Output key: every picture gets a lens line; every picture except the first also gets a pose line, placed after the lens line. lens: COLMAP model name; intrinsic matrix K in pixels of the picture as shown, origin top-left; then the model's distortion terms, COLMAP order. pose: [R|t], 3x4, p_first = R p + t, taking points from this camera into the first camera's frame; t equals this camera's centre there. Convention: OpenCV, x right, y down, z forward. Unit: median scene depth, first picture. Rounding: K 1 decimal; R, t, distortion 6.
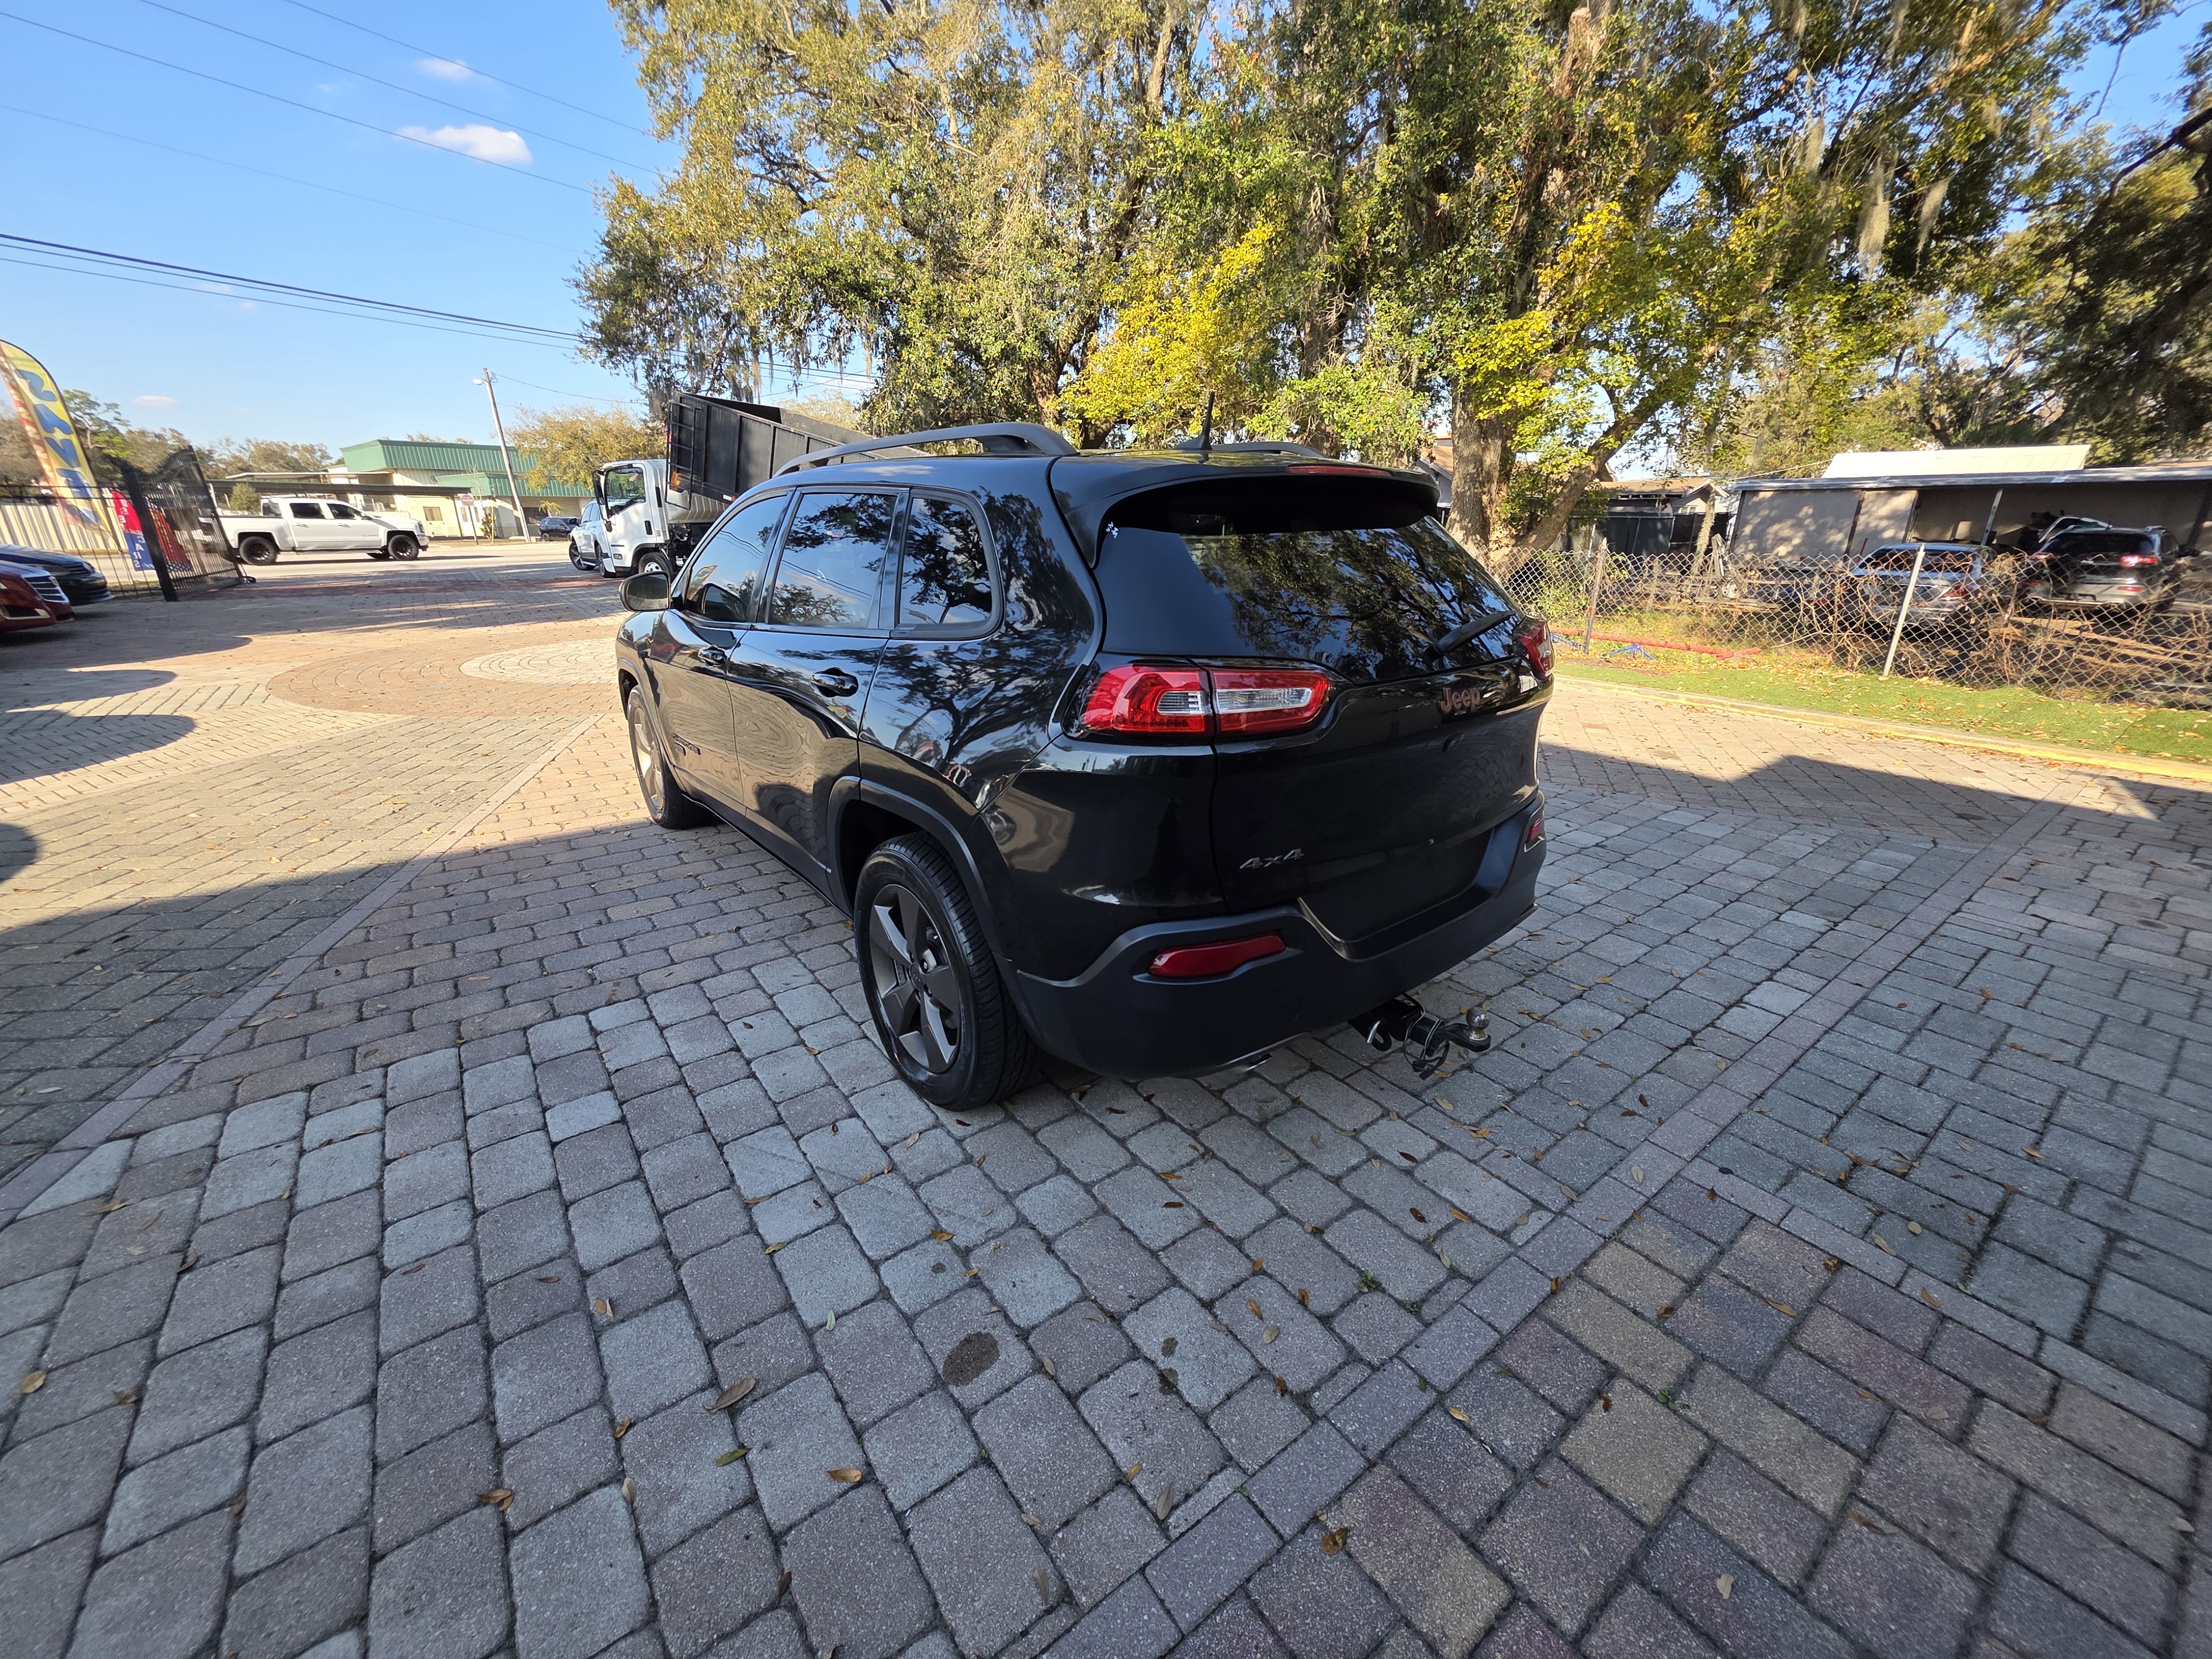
lens RADIAL K [[879.9, 0, 1106.0], [0, 879.9, 829.5], [0, 0, 1]] dist [0.001518, 0.000442]
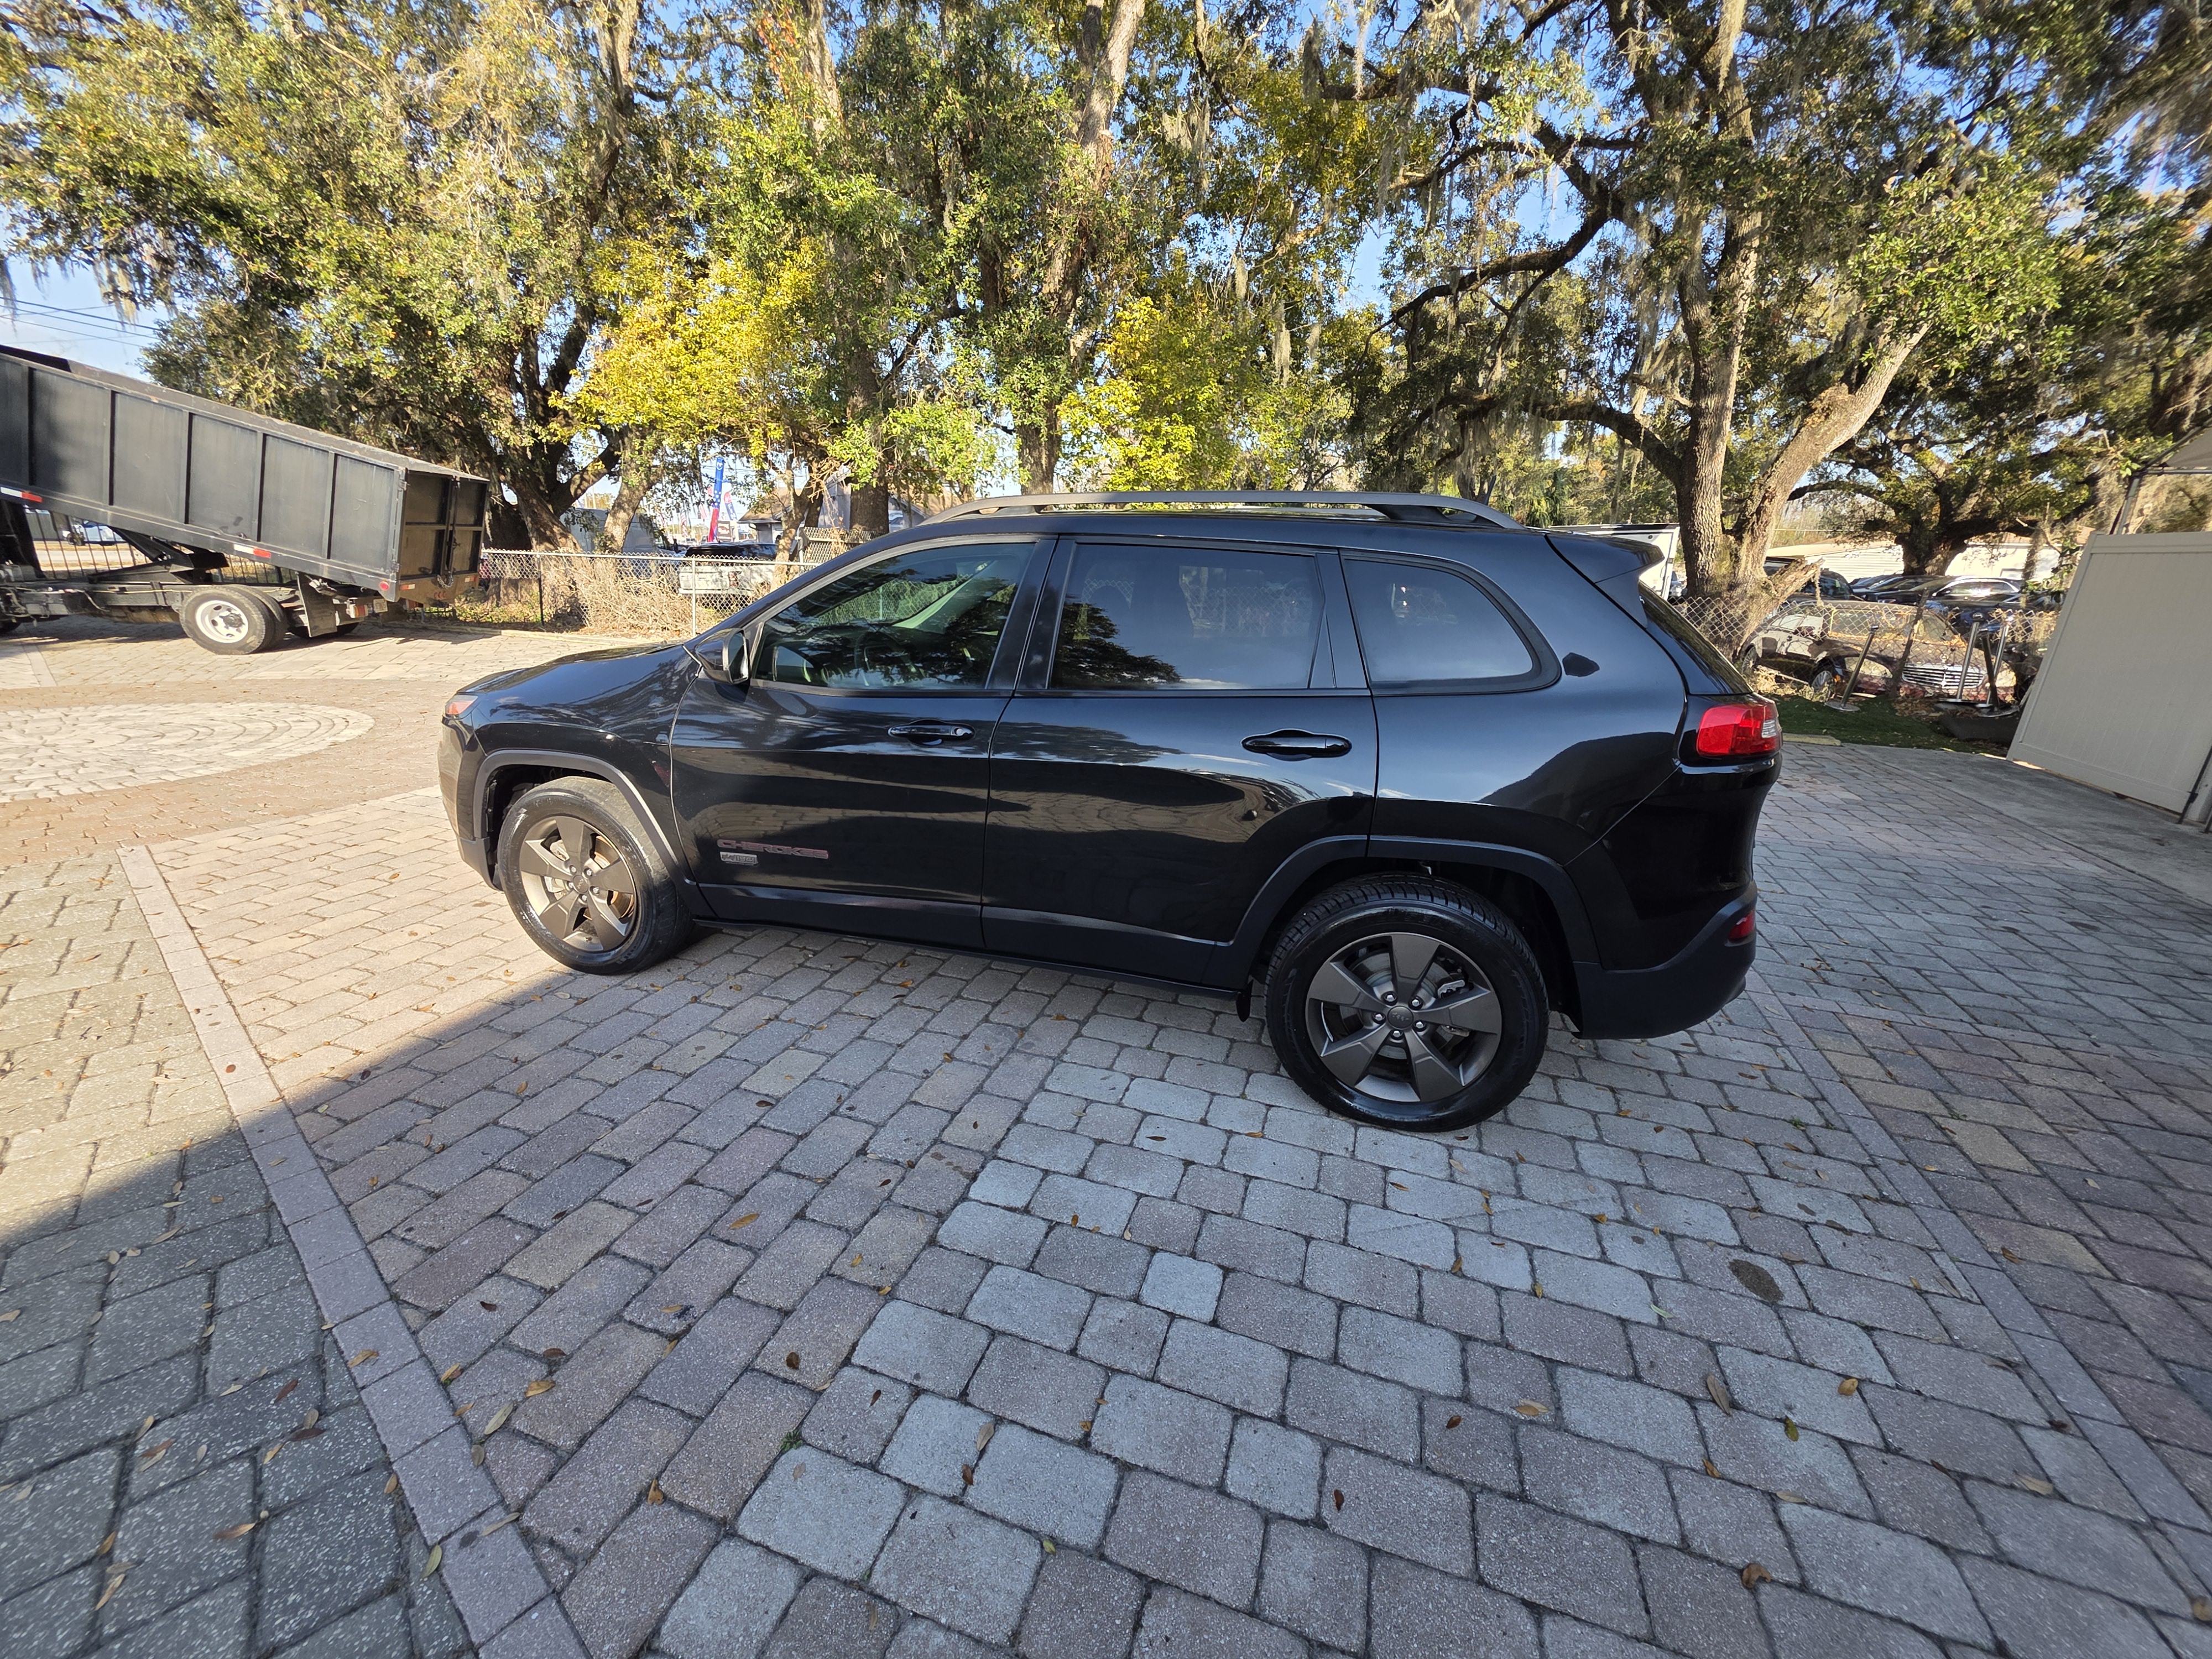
lens RADIAL K [[881.9, 0, 1106.4], [0, 881.9, 831.4], [0, 0, 1]] dist [0.002378, 0.000223]
pose [[0.819772, -0.152697, 0.551957, -0.957863], [0.165781, 0.985806, 0.026500, -0.122263], [-0.548169, 0.069780, 0.833451, 0.285099]]
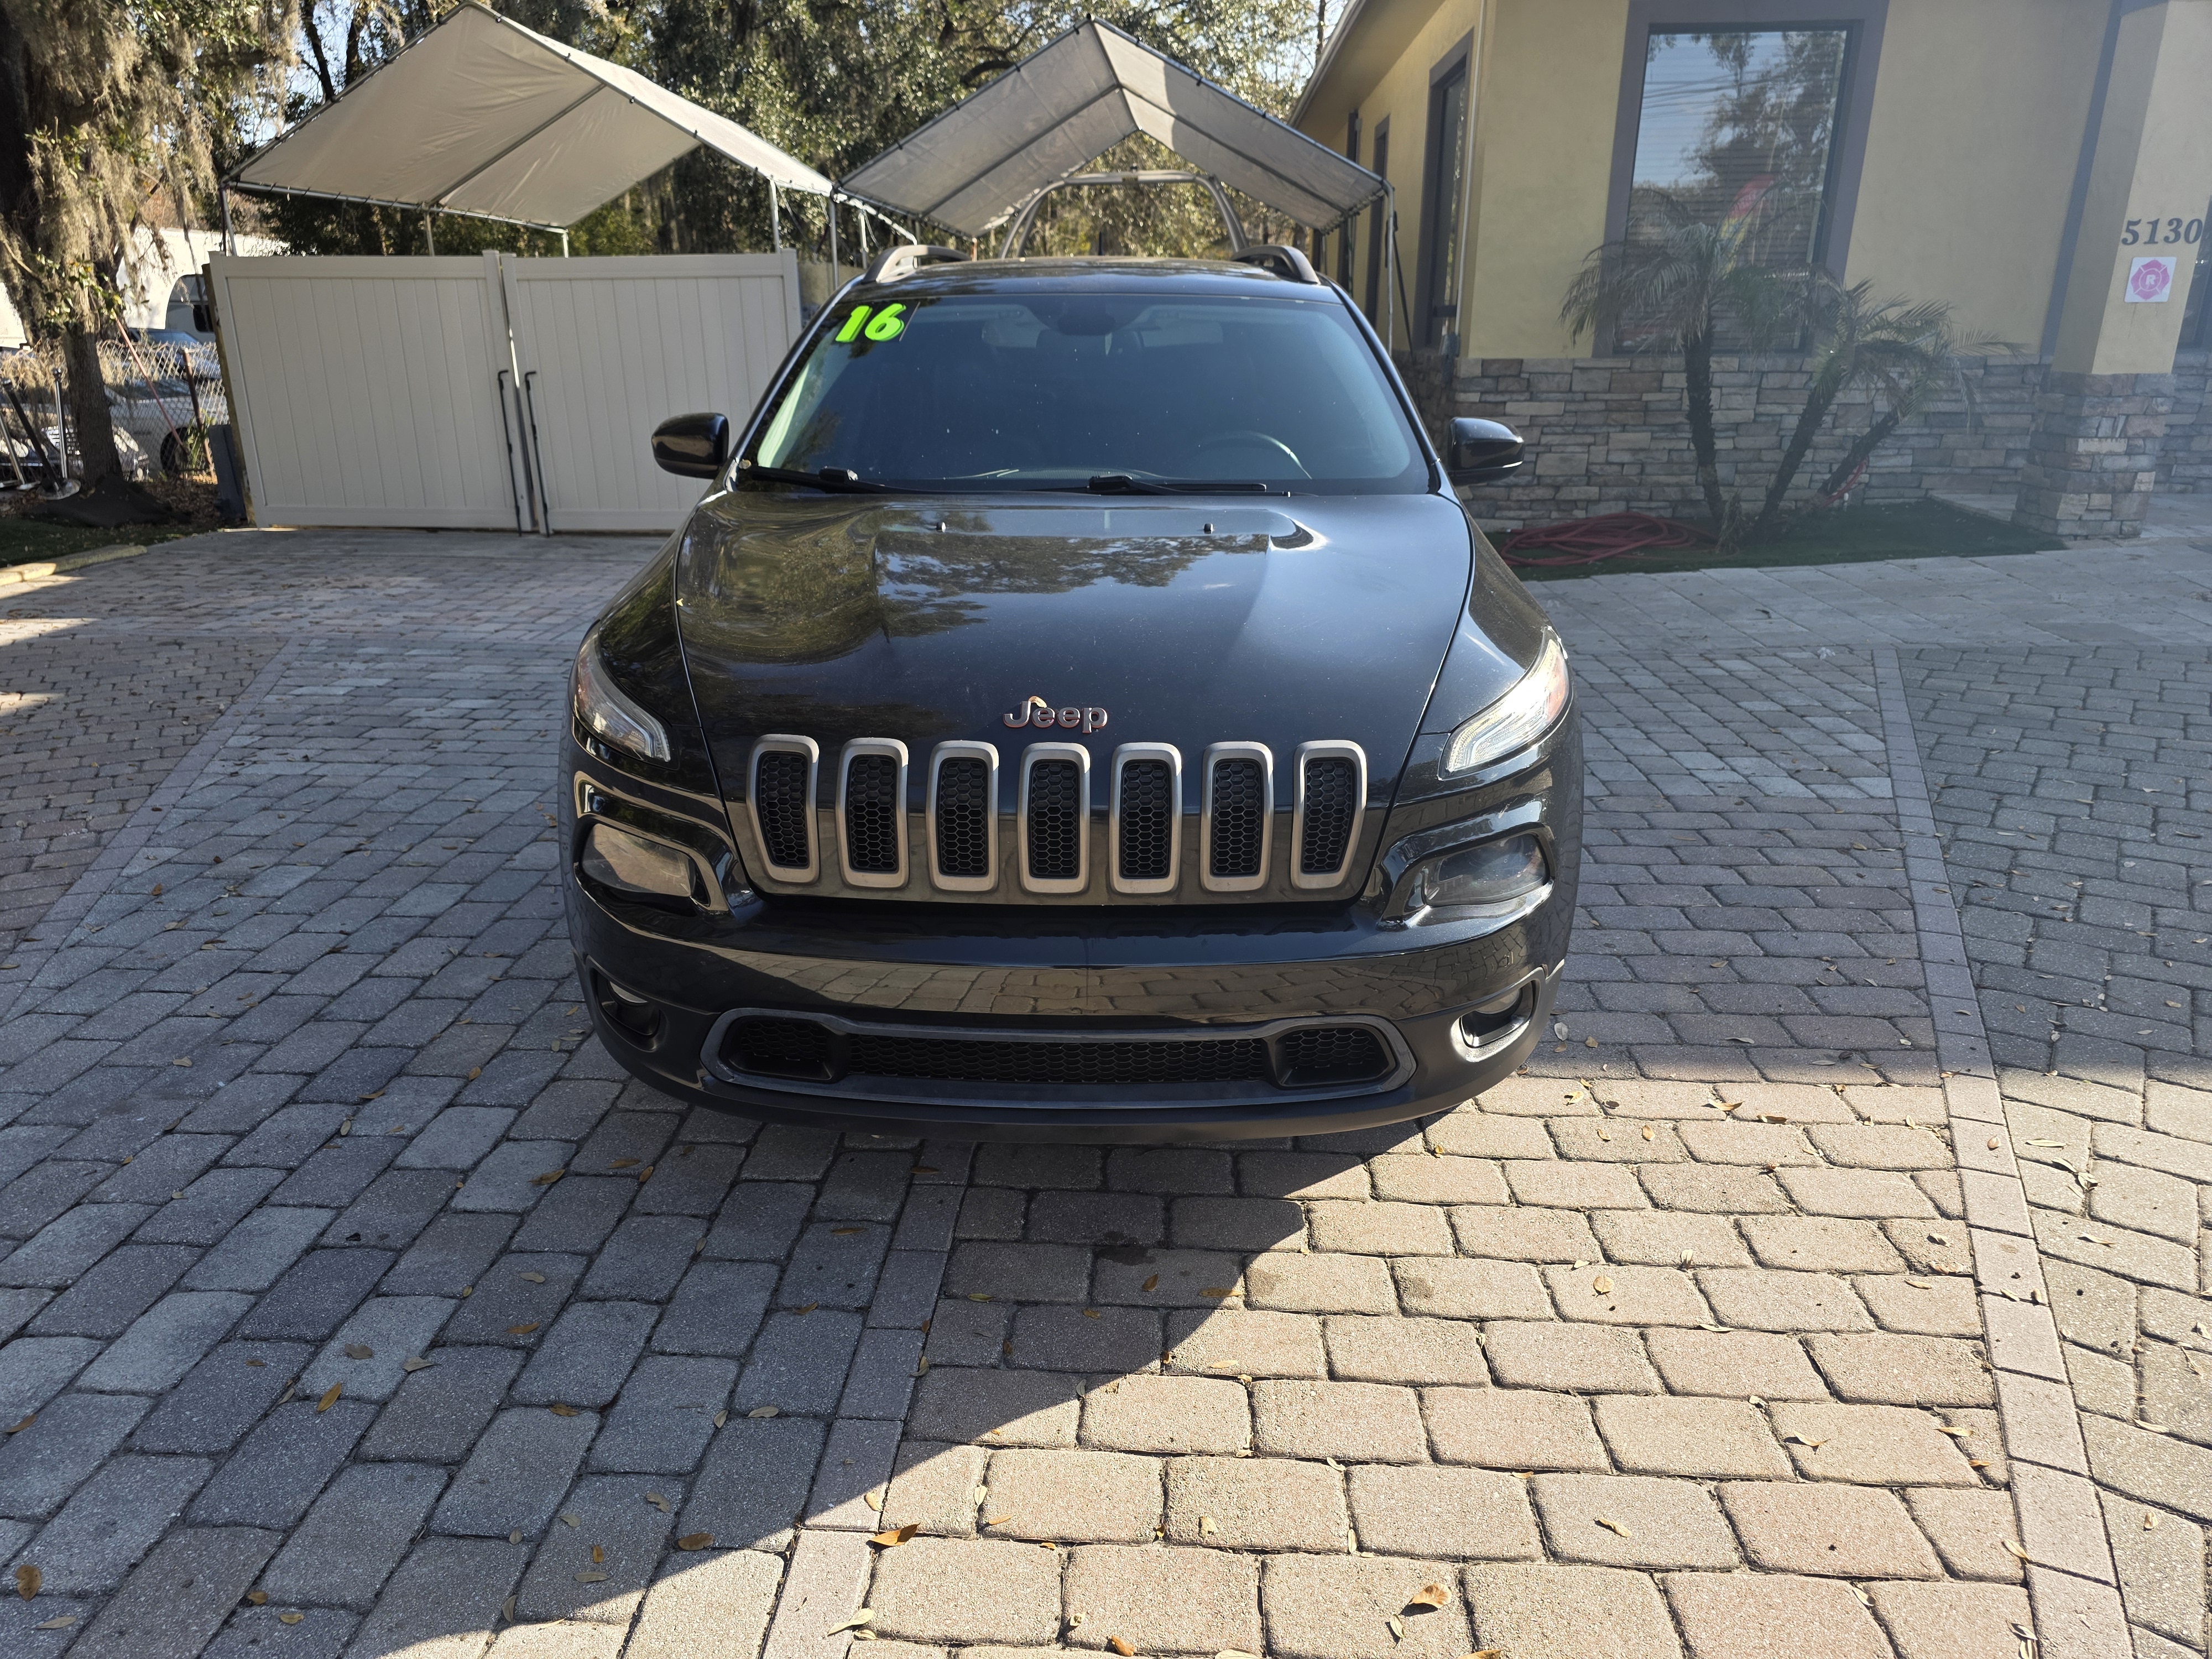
lens RADIAL K [[1490.5, 0, 1090.6], [0, 1490.5, 827.4], [0, 0, 1]] dist [0.049109, -0.037927]
pose [[-0.764123, -0.210270, 0.609838, -1.386342], [0.216183, 0.807238, 0.549210, -0.953085], [-0.607767, 0.551501, -0.571373, 2.628523]]
